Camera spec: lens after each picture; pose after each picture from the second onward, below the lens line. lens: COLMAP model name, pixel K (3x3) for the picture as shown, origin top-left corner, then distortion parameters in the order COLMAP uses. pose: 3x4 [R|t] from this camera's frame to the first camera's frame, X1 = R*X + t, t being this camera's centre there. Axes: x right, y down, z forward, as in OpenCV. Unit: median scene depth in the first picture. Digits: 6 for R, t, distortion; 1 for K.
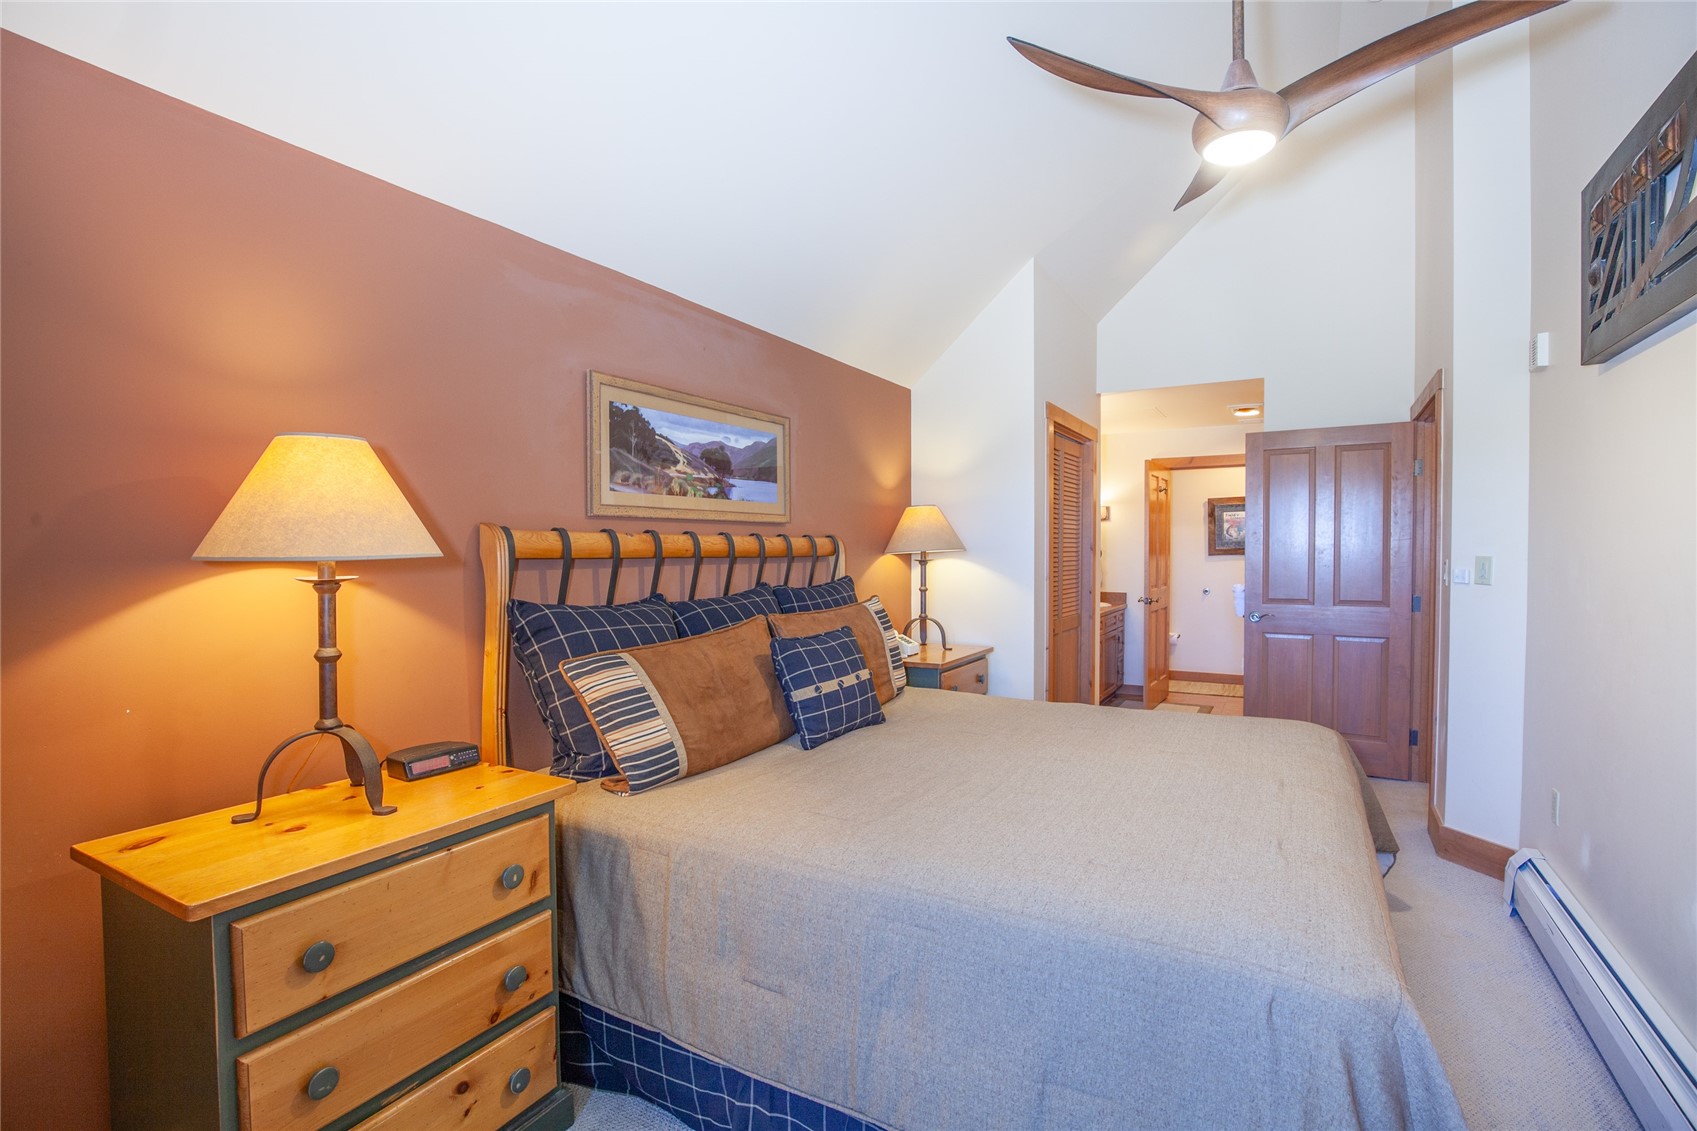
lens RADIAL K [[798.2, 0, 854.9], [0, 798.2, 545.6], [0, 0, 1]] dist [0.001916, 0.000149]
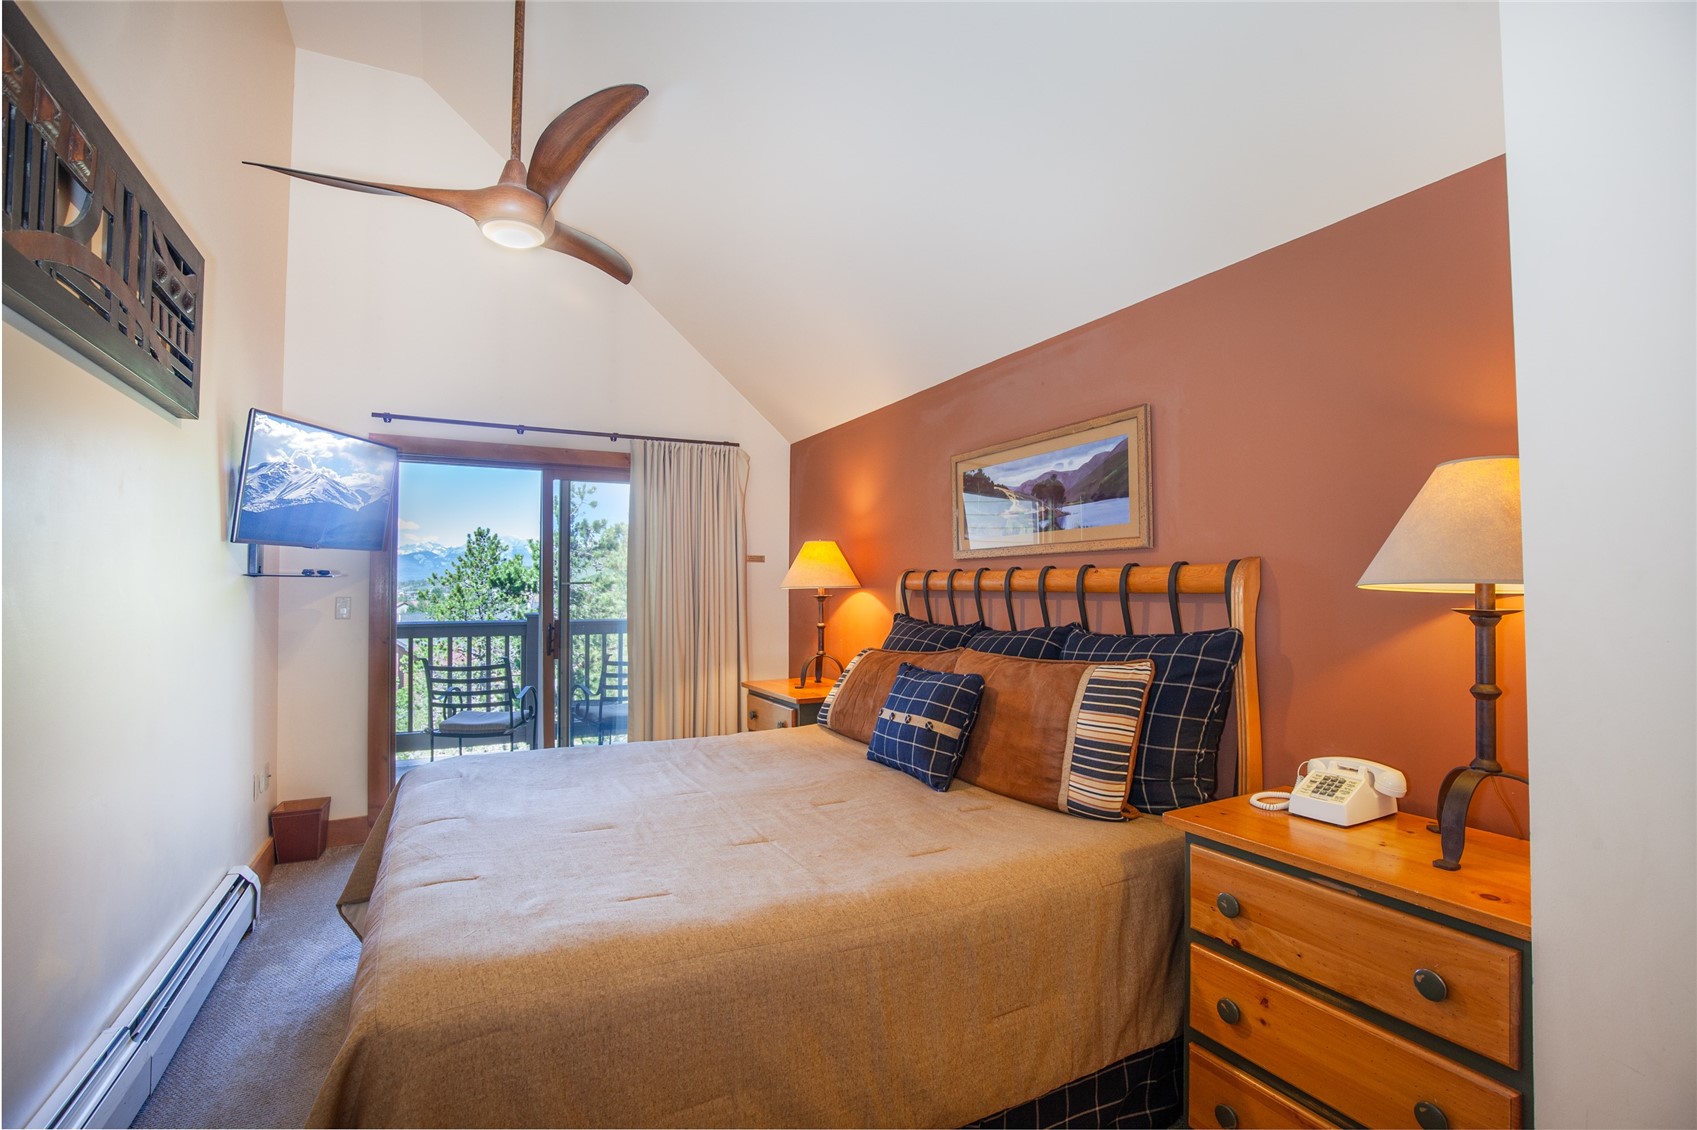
lens RADIAL K [[771.1, 0, 846.6], [0, 771.1, 565.0], [0, 0, 1]] dist [-0.038929, 0.006601]
pose [[-0.549827, -0.014707, -0.835149, 0.731235], [0.012395, 0.999591, -0.025763, 0.003276], [0.835186, -0.024517, -0.549420, 1.289724]]
